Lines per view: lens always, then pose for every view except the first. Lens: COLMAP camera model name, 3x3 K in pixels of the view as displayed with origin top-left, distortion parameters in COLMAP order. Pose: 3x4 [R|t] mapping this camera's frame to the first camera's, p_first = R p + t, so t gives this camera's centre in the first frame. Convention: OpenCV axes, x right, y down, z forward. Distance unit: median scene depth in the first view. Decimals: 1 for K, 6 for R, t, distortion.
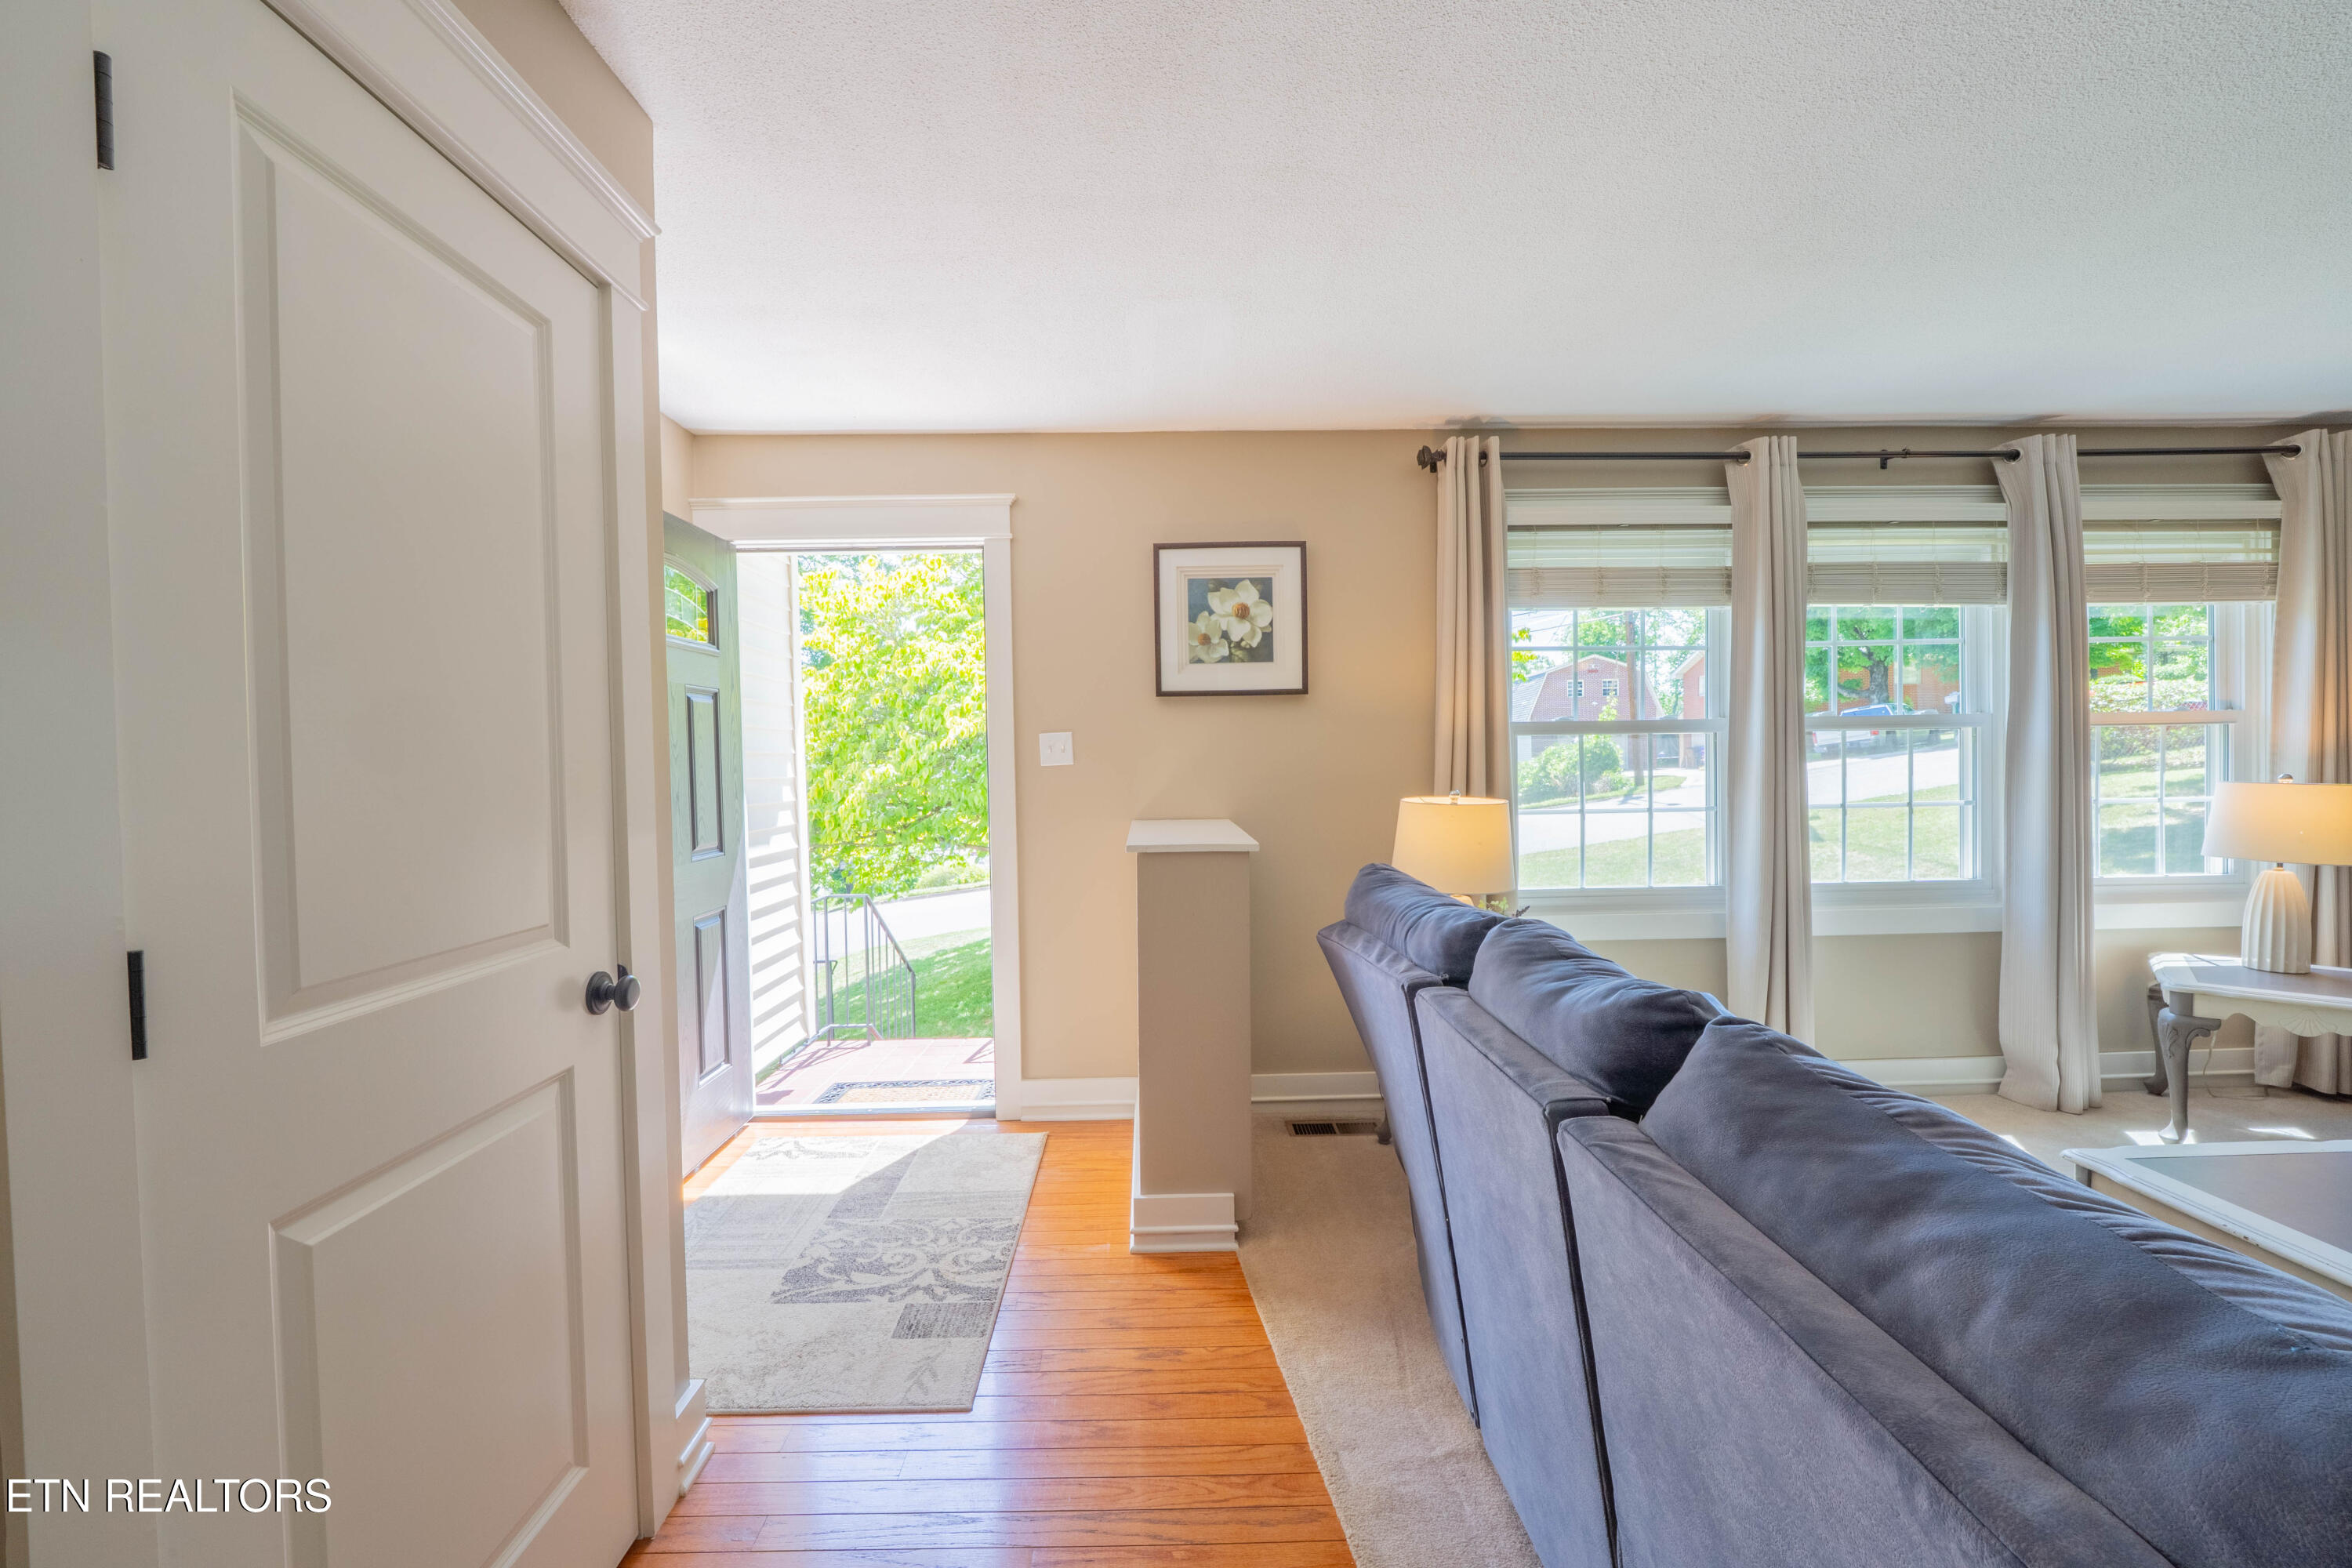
lens RADIAL K [[963.6, 0, 1167.7], [0, 963.6, 782.6], [0, 0, 1]] dist [-0.001250, -0.002585]
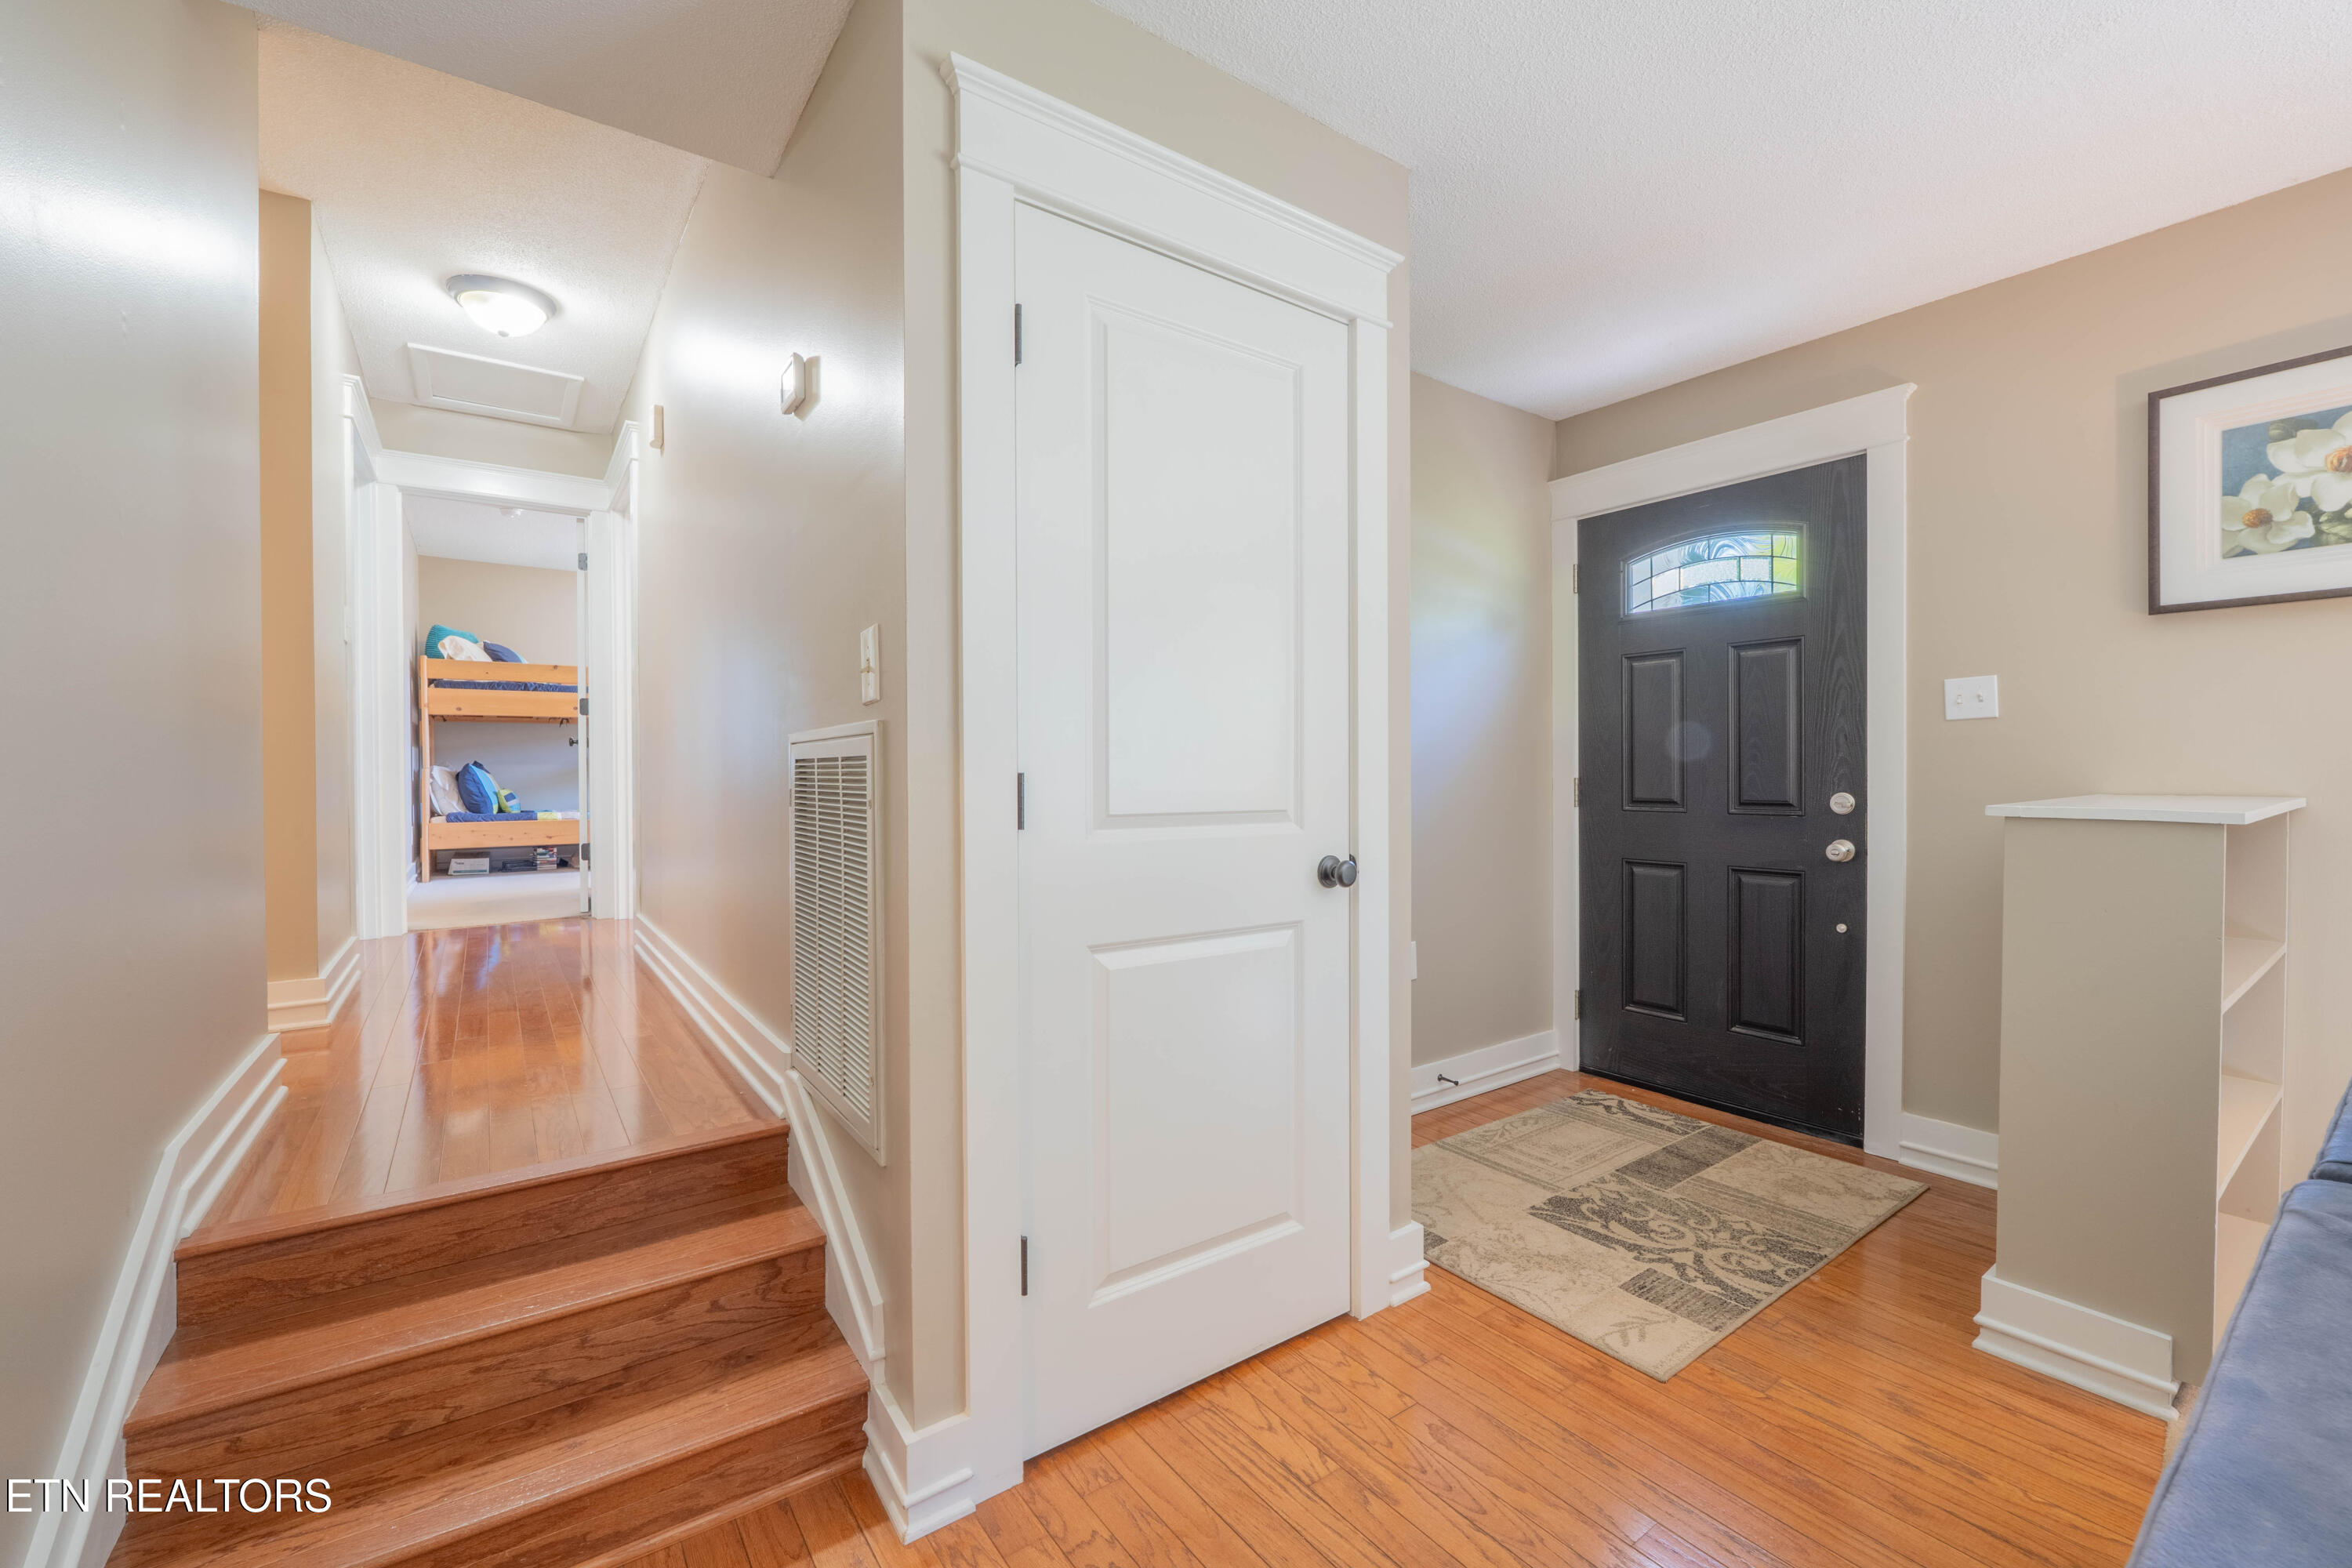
lens RADIAL K [[963.6, 0, 1167.7], [0, 963.6, 782.6], [0, 0, 1]] dist [-0.001250, -0.002585]
pose [[0.570645, 0.023631, -0.820857, 0.211122], [-0.023408, 0.999648, 0.012505, 0.052747], [0.820863, 0.012078, 0.570997, 0.048281]]
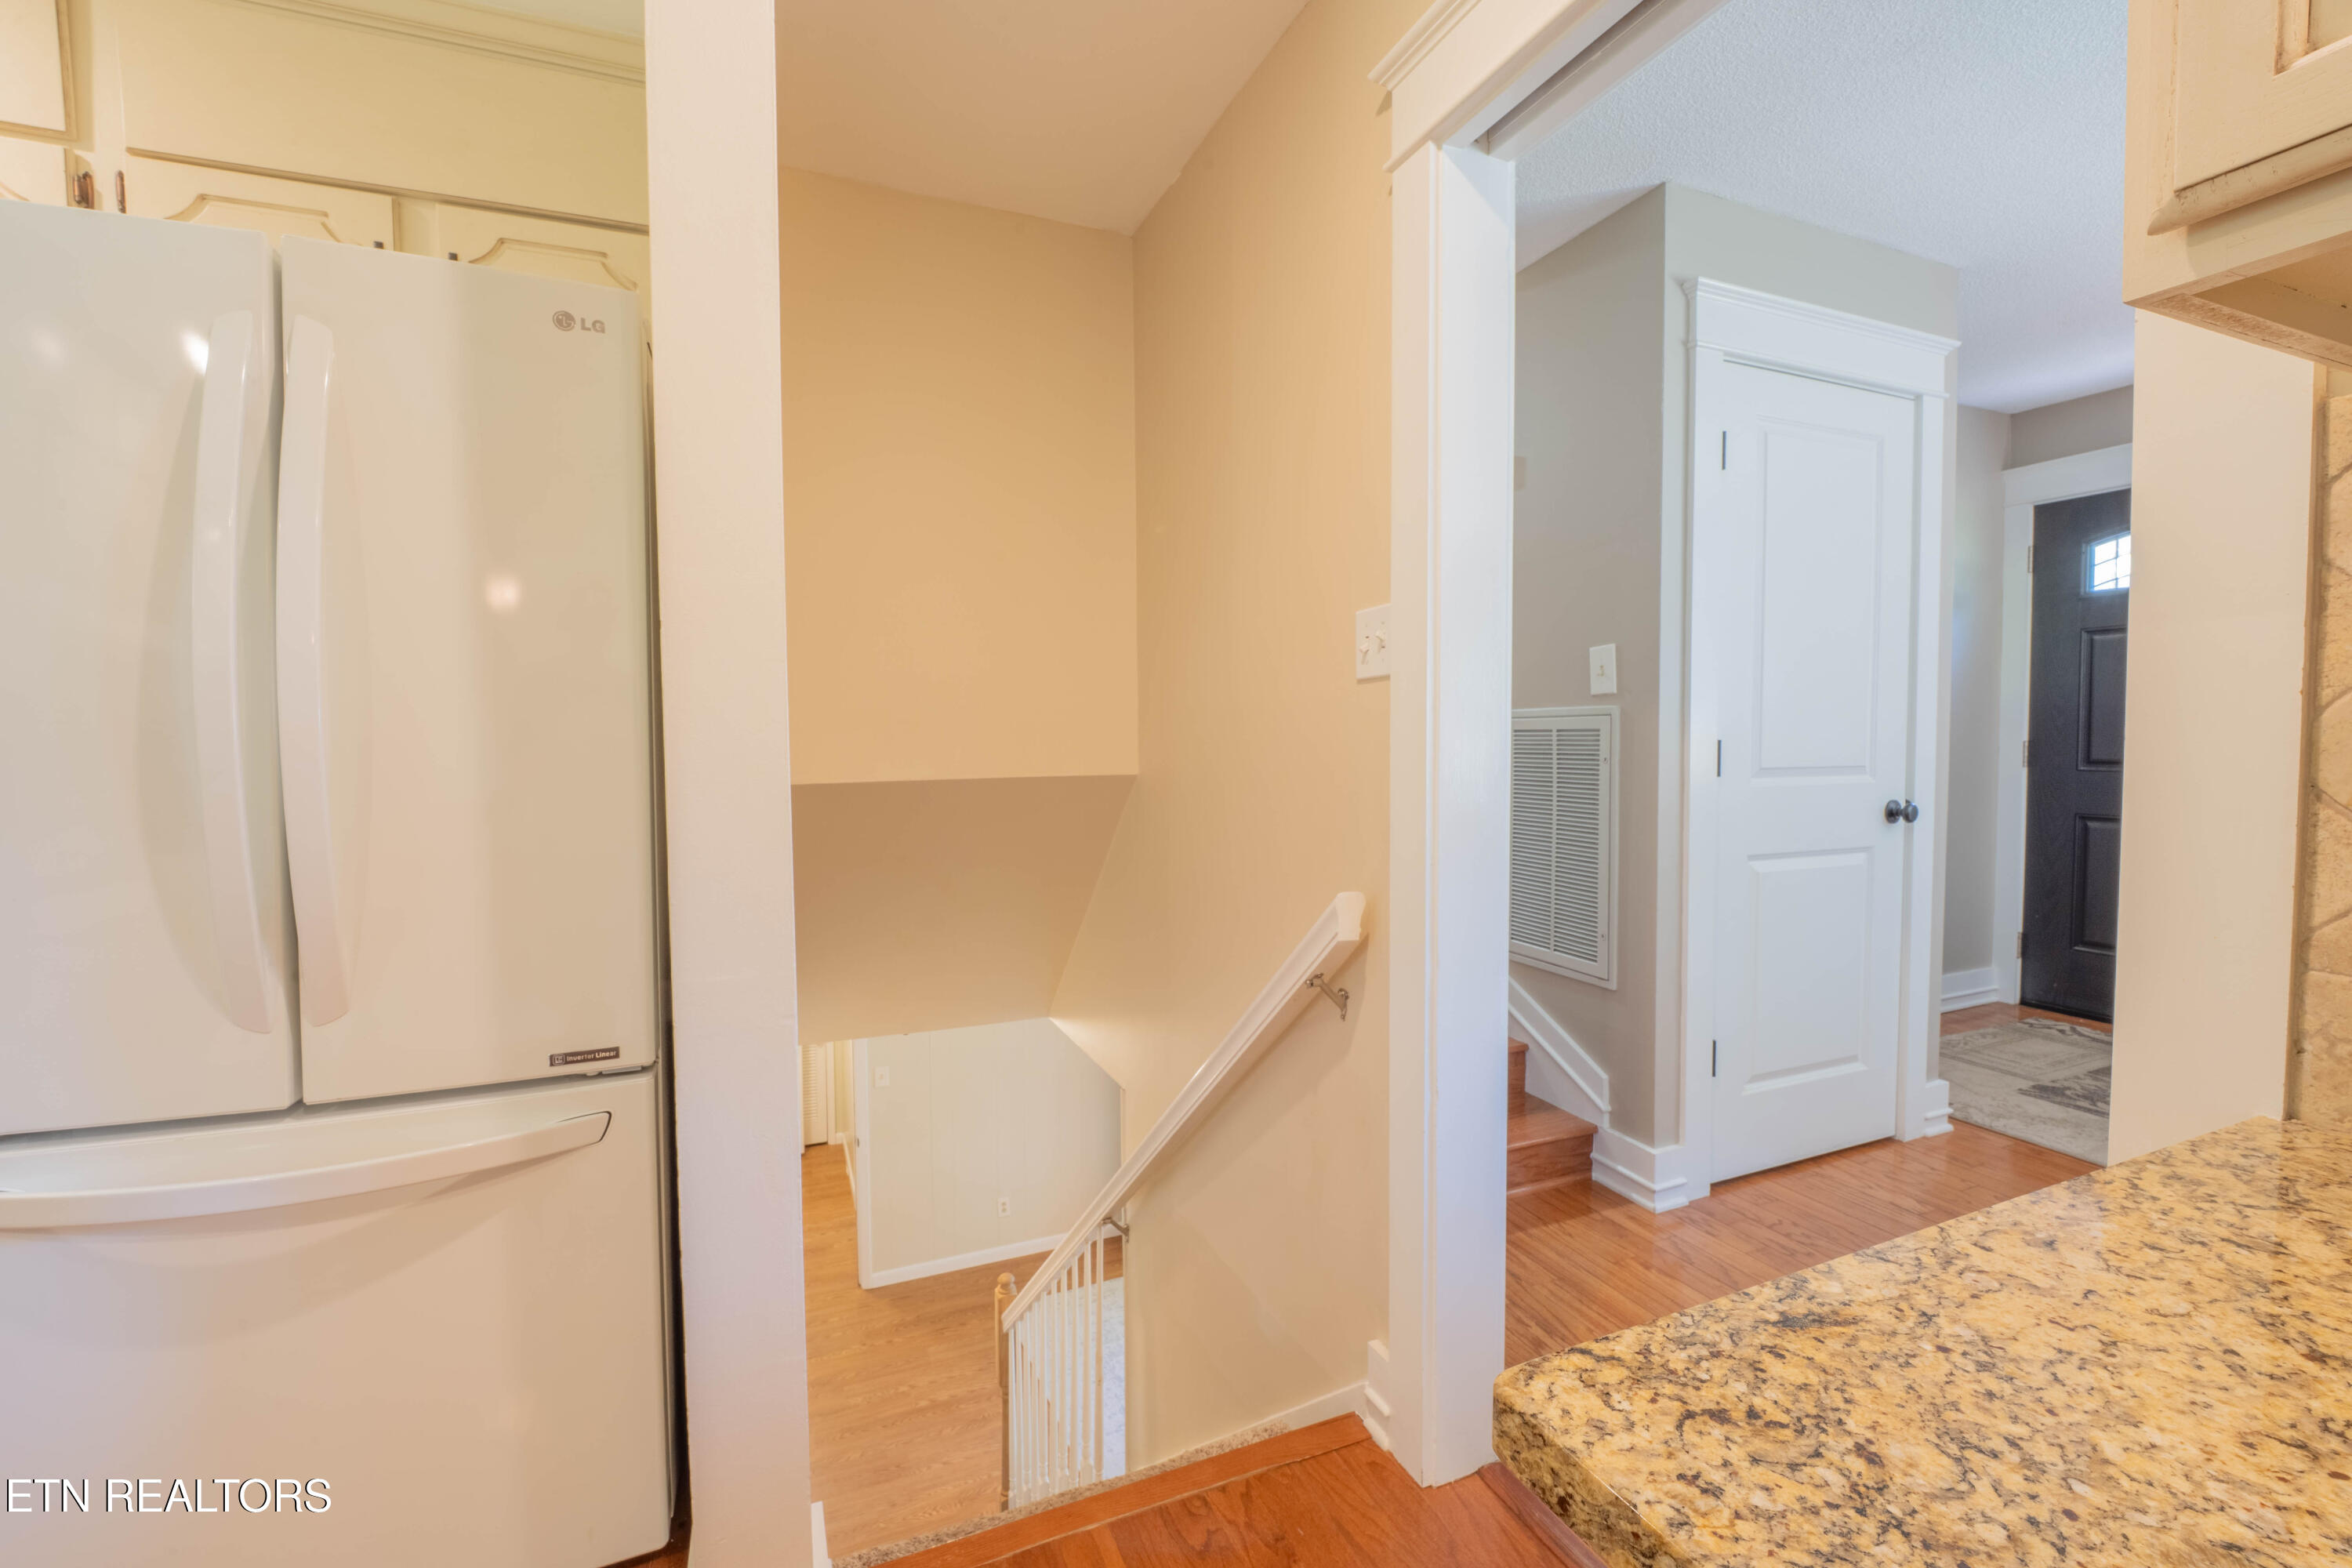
lens RADIAL K [[977.7, 0, 1176.7], [0, 977.7, 776.0], [0, 0, 1]] dist [-0.011951, -0.000286]
pose [[0.373637, 0.056527, -0.925851, 0.339345], [-0.020870, 0.998401, 0.052534, 0.053257], [0.927340, -0.000307, 0.374219, -0.533623]]
